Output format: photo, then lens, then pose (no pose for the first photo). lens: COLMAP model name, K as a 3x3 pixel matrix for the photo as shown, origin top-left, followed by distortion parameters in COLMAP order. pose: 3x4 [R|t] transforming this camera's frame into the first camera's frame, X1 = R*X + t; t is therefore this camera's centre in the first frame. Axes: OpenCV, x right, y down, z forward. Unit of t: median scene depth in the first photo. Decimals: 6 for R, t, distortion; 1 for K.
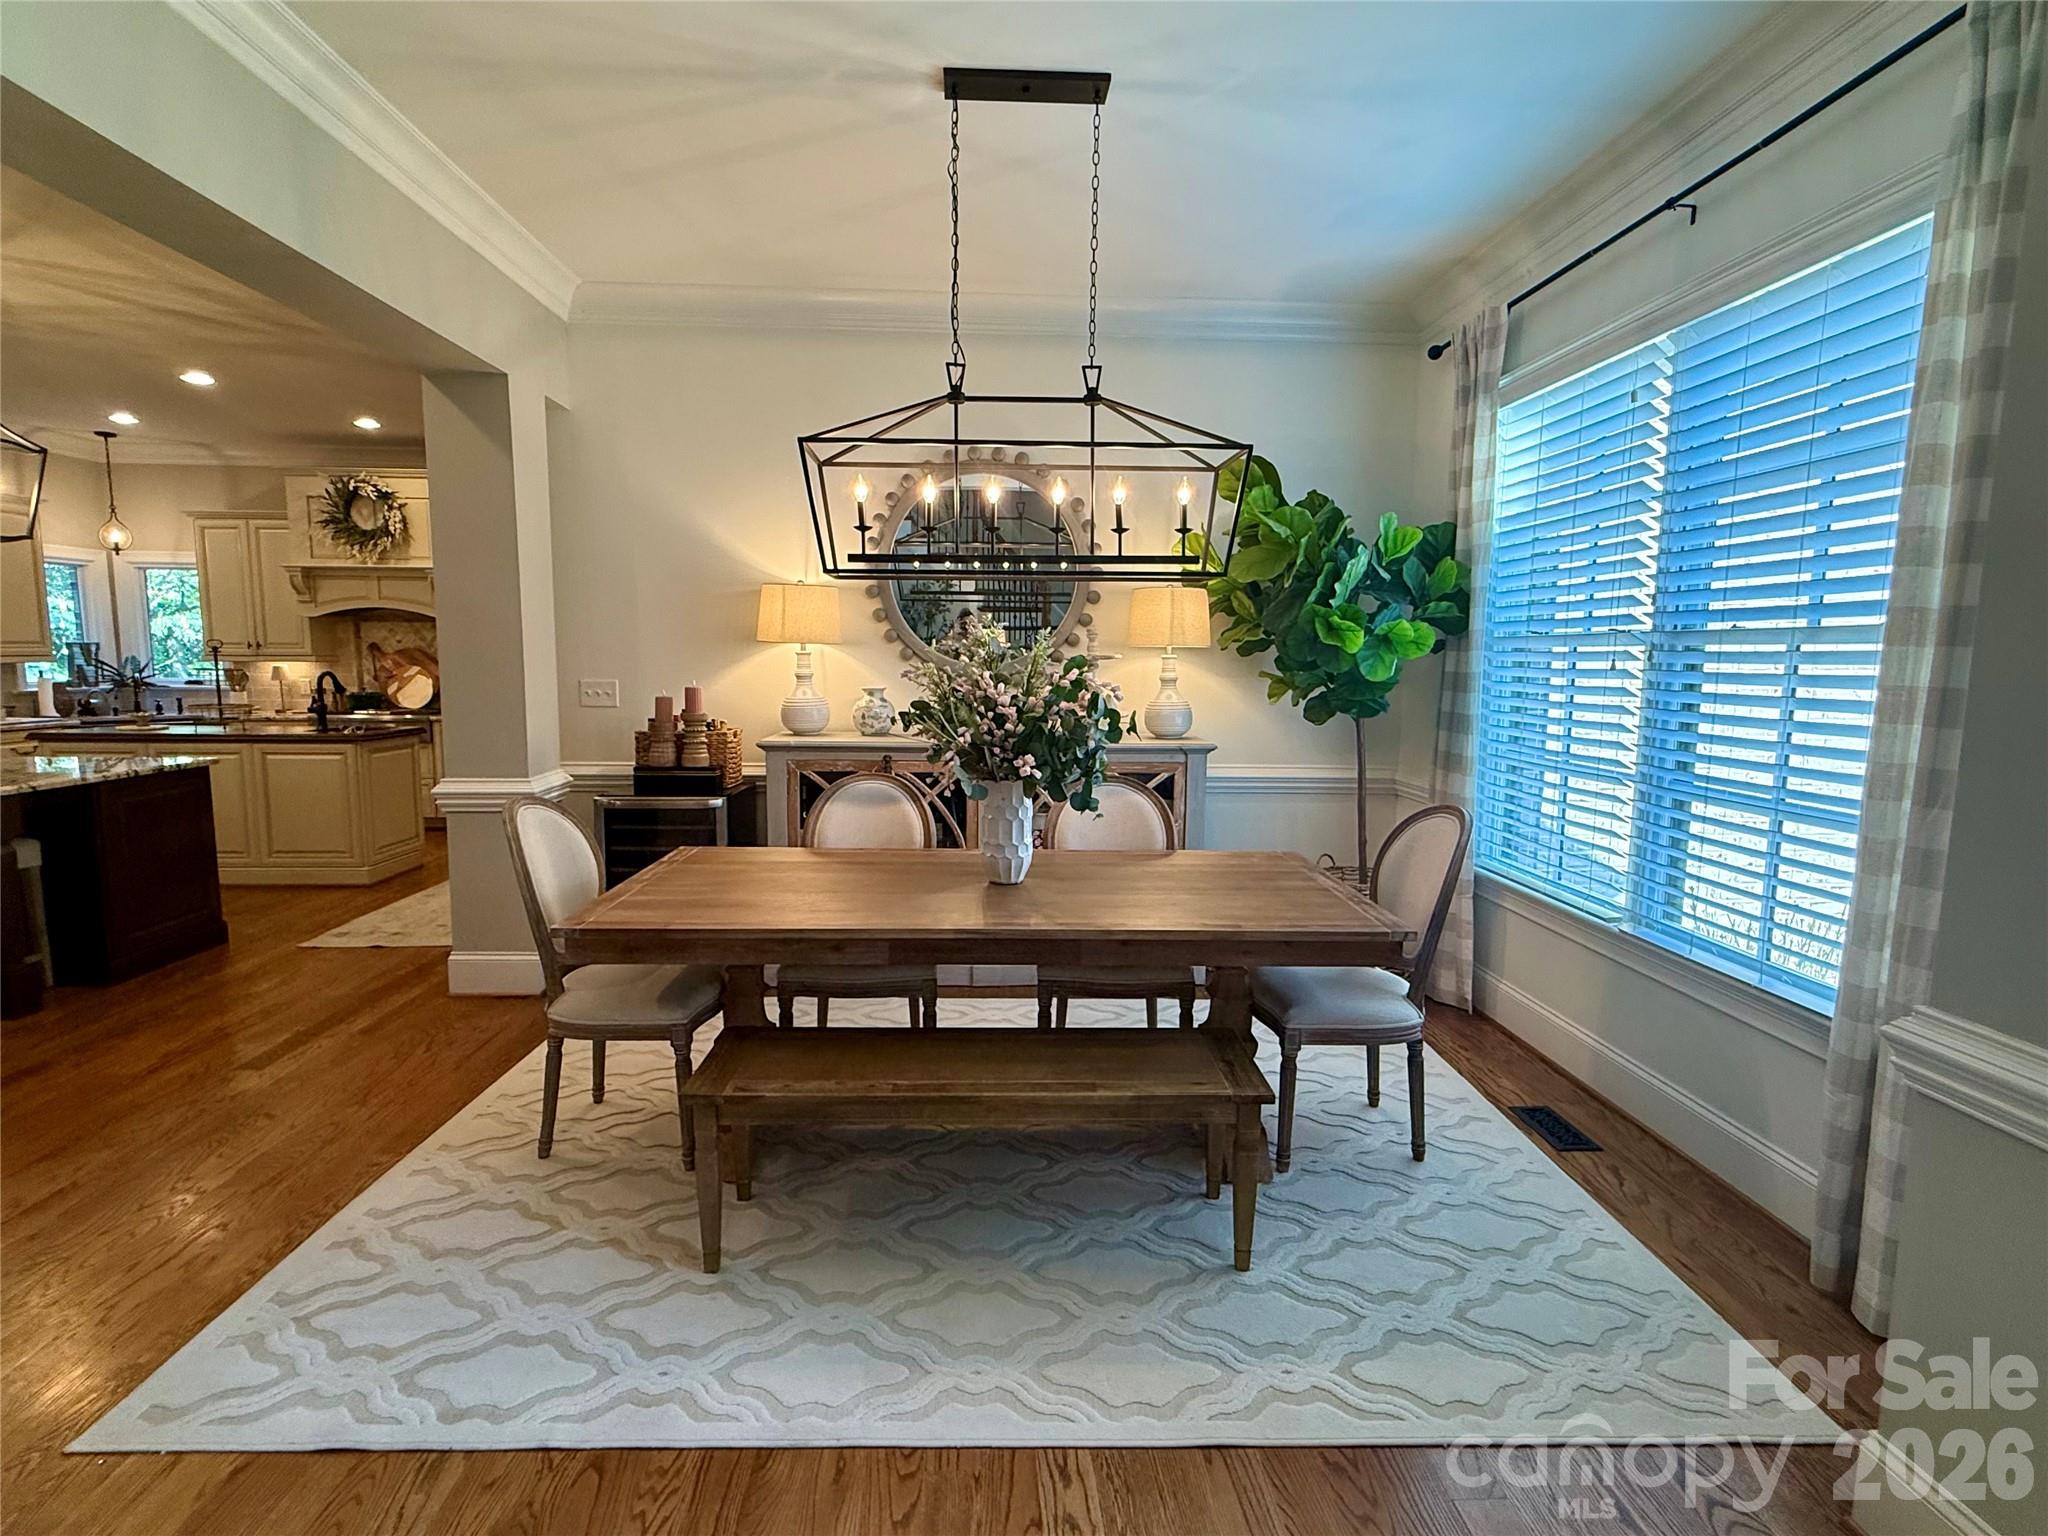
lens RADIAL K [[989.4, 0, 1019.9], [0, 989.4, 770.7], [0, 0, 1]] dist [0.001582, -0.000198]
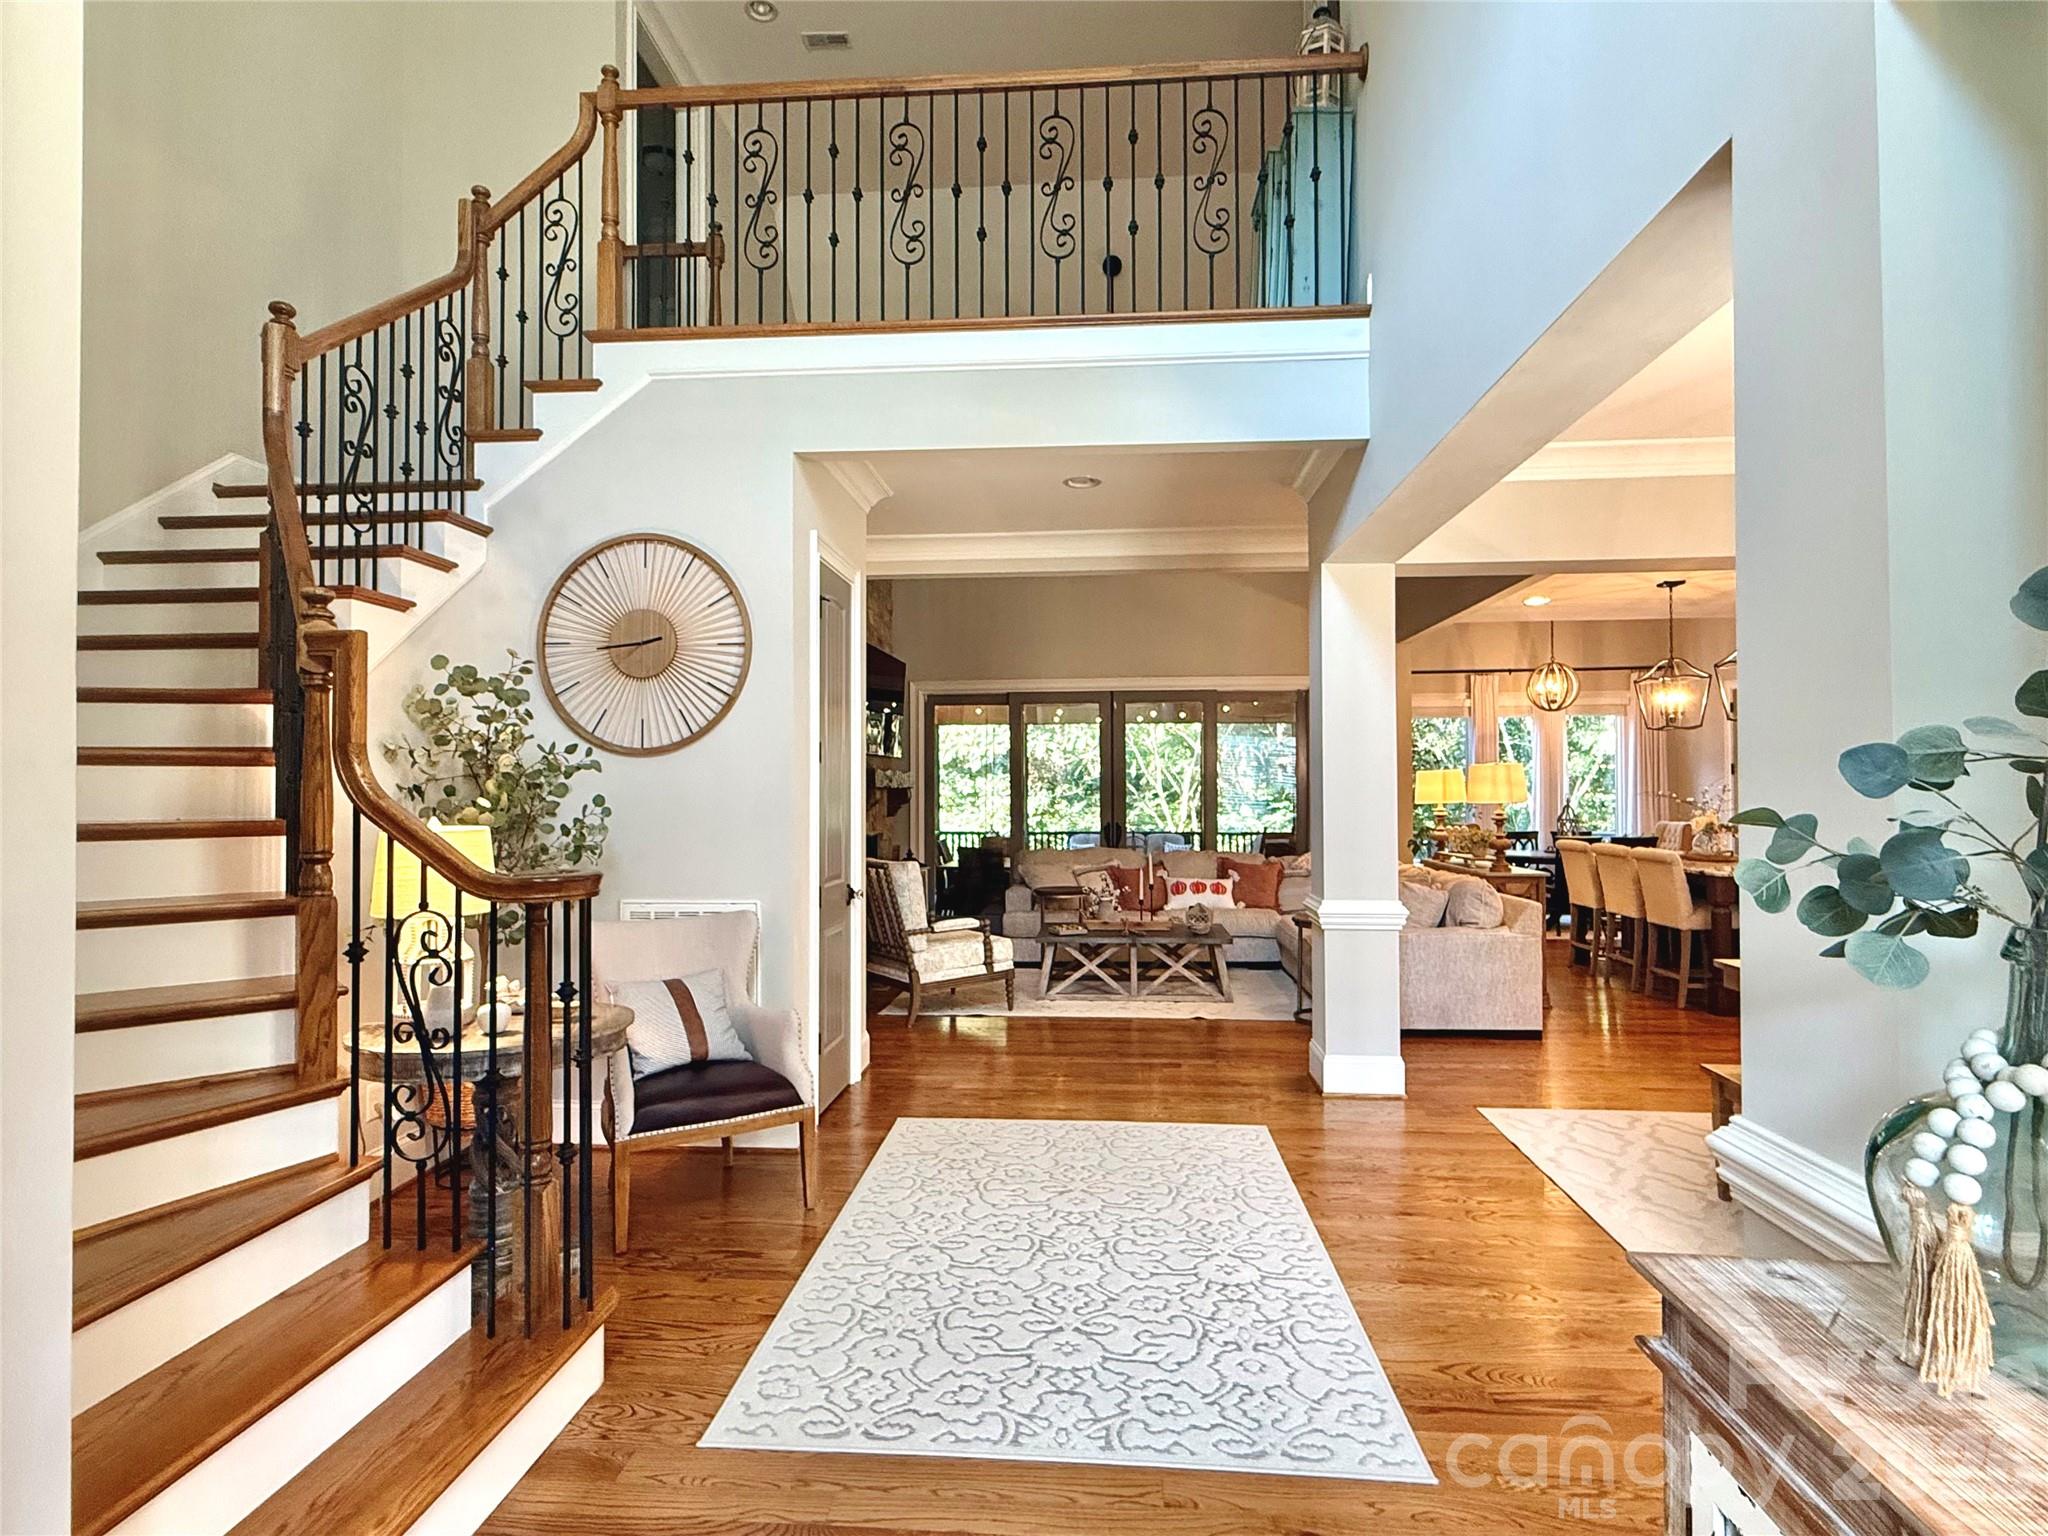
lens RADIAL K [[1062.2, 0, 1016.3], [0, 1062.2, 770.6], [0, 0, 1]] dist [-0.000198, 0.000807]
pose [[-0.133930, -0.025587, -0.990660, 0.555896], [-0.114468, 0.993375, -0.010182, 0.001081], [0.984358, 0.112035, -0.135972, 0.038667]]
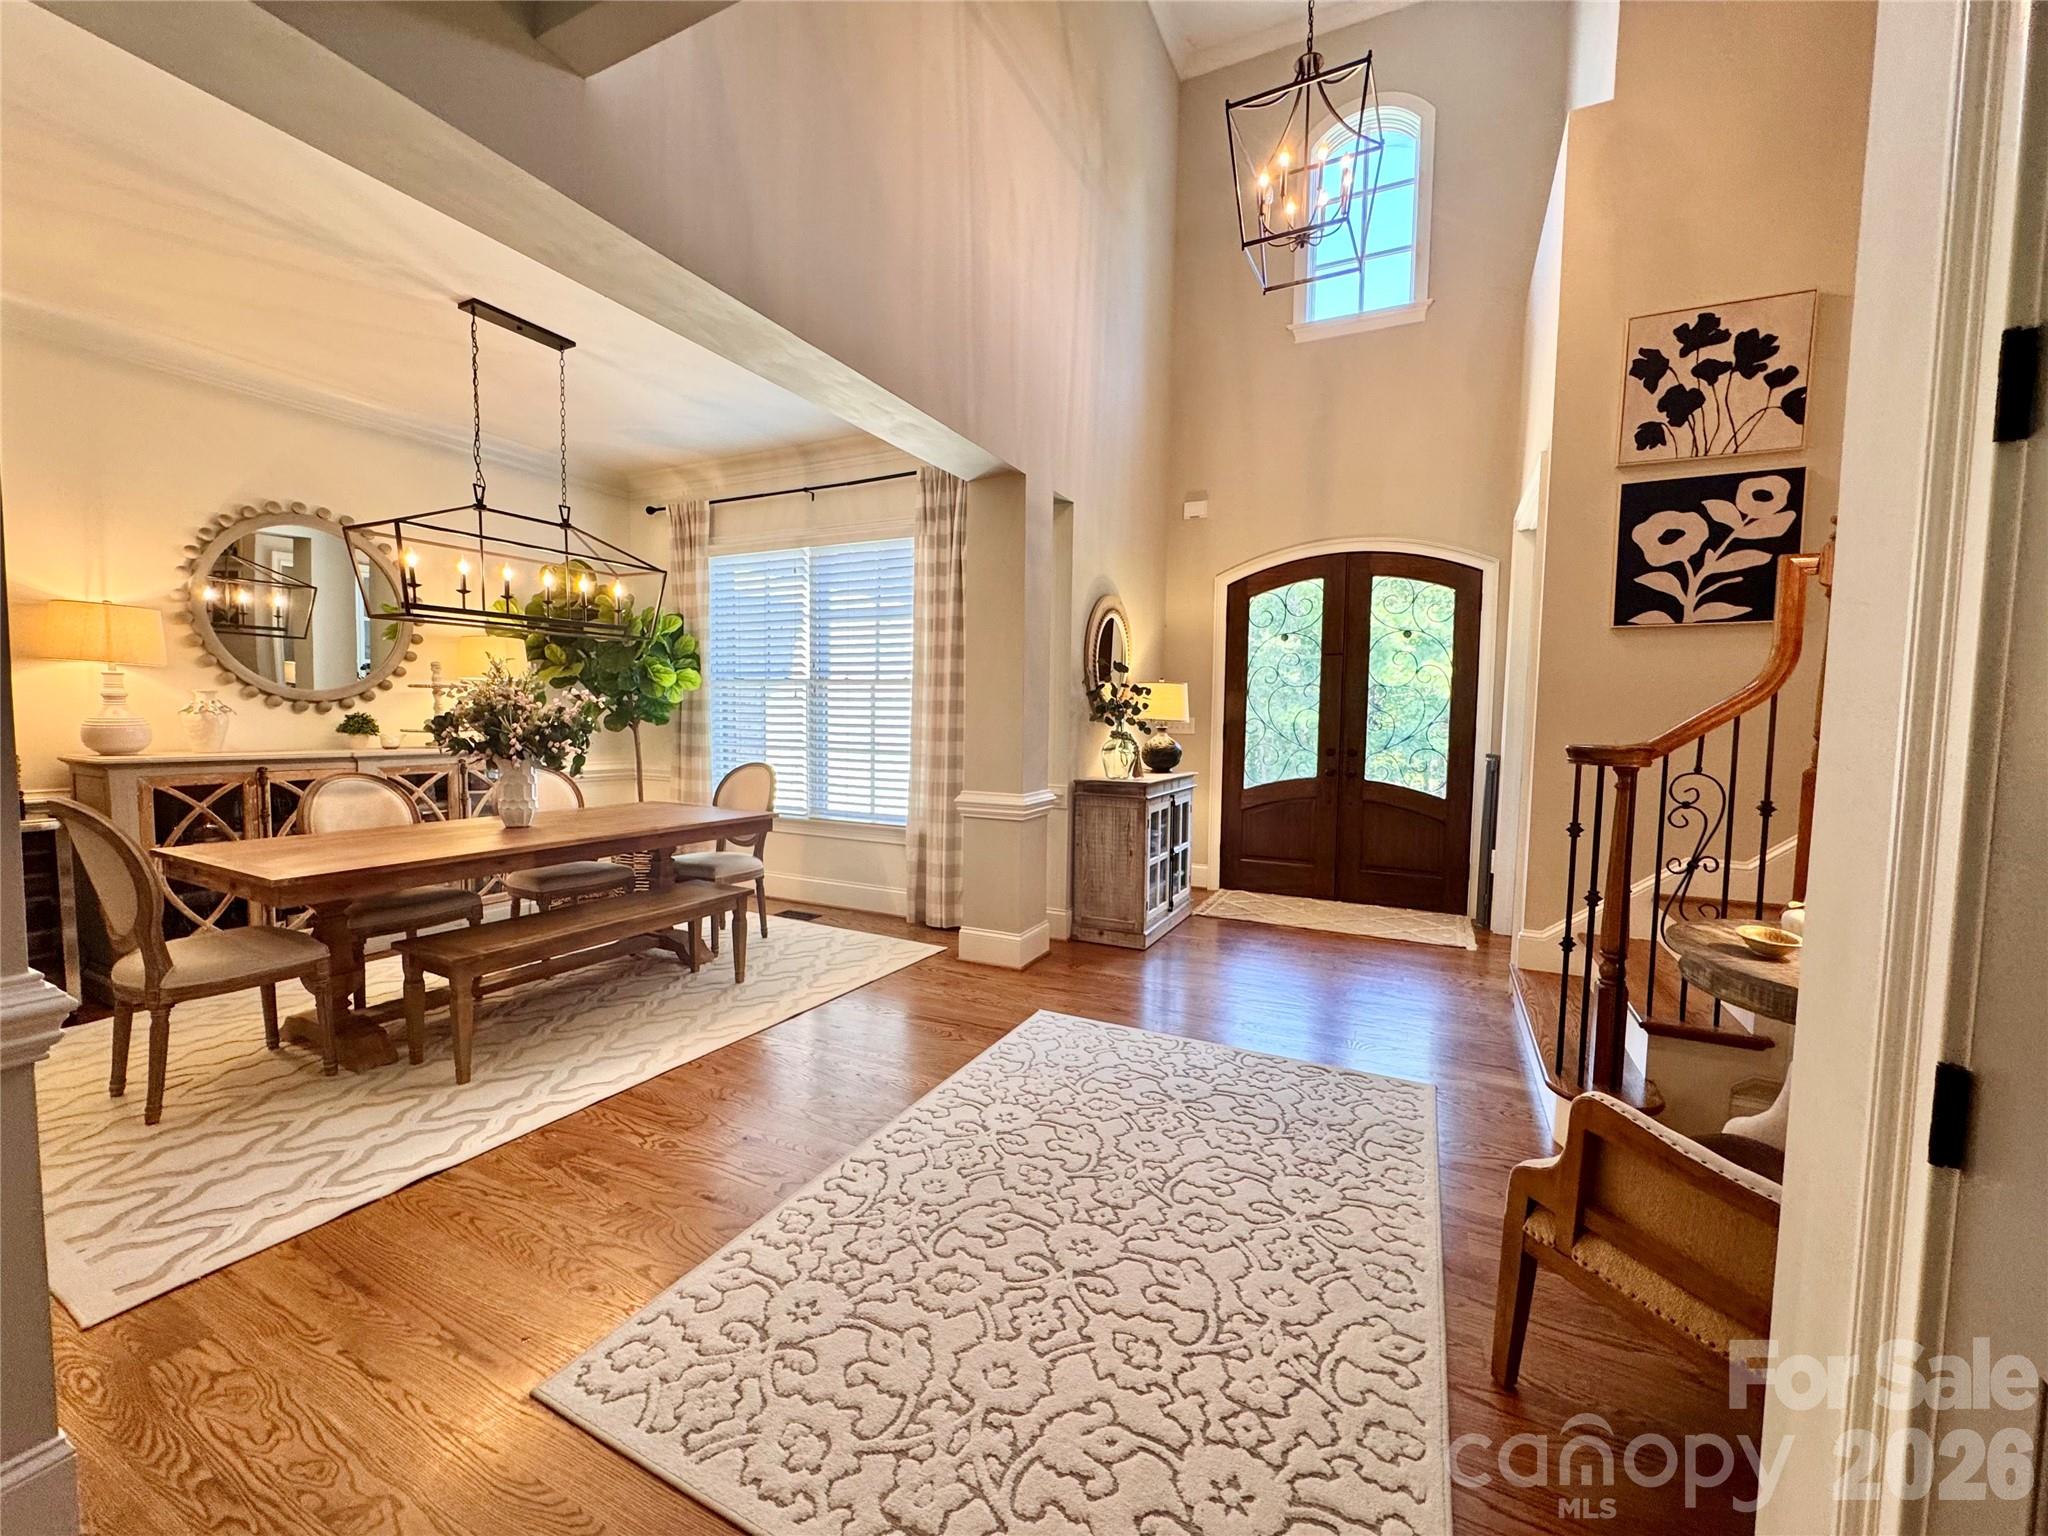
lens RADIAL K [[818.2, 0, 1021.5], [0, 818.2, 768.1], [0, 0, 1]] dist [-0.003680, 0.000213]
pose [[0.489671, -0.057967, 0.869978, -0.366527], [0.091629, 0.995684, 0.014769, 0.036029], [-0.867079, 0.072484, 0.492869, -0.142587]]
